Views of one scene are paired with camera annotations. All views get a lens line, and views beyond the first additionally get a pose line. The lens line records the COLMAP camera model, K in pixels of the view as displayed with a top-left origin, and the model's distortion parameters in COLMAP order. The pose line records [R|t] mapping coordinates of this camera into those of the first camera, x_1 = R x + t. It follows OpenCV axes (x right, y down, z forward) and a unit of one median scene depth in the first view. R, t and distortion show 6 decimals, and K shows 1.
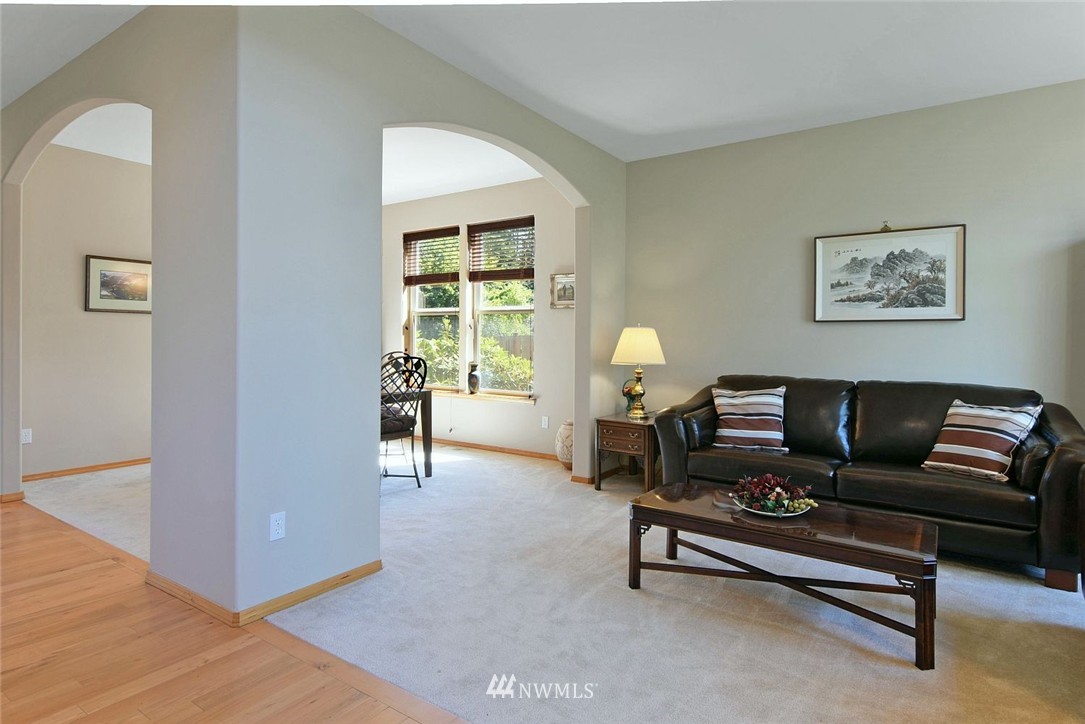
lens RADIAL K [[579.4, 0, 545.4], [0, 579.4, 343.5], [0, 0, 1]] dist [0.007183, -0.001625]
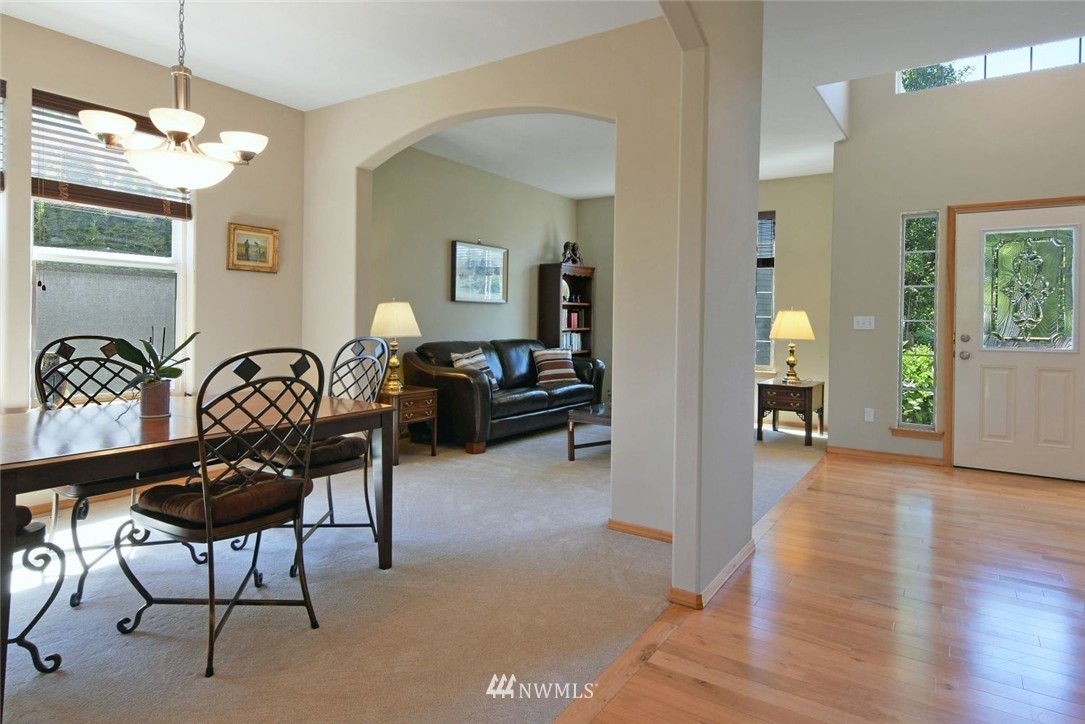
lens RADIAL K [[608.5, 0, 540.1], [0, 608.5, 321.8], [0, 0, 1]] dist [0.019975, -0.001592]
pose [[0.006558, -0.015324, 0.999861, -1.069034], [-0.007482, 0.999854, 0.015373, -0.012405], [-0.999951, -0.007582, 0.006443, 0.839311]]
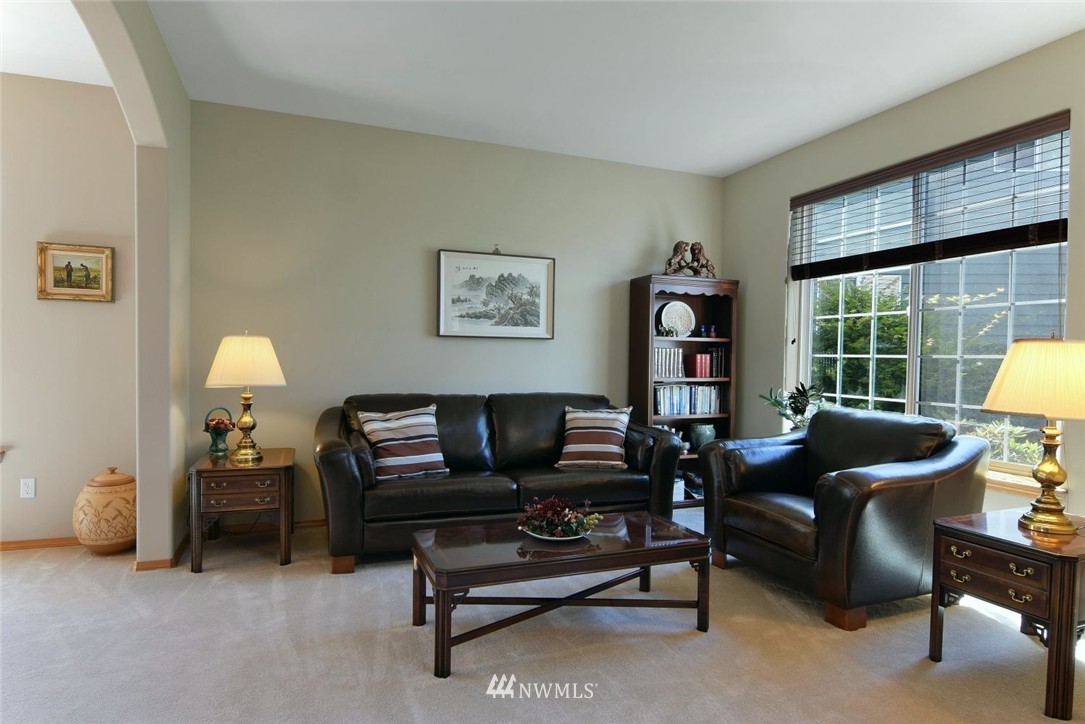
lens RADIAL K [[599.4, 0, 544.0], [0, 599.4, 375.6], [0, 0, 1]] dist [-0.005785, -0.002542]
pose [[0.568347, -0.022444, 0.822483, -0.283993], [-0.004679, 0.999524, 0.030508, -0.003200], [-0.822776, -0.021187, 0.567971, 0.300757]]
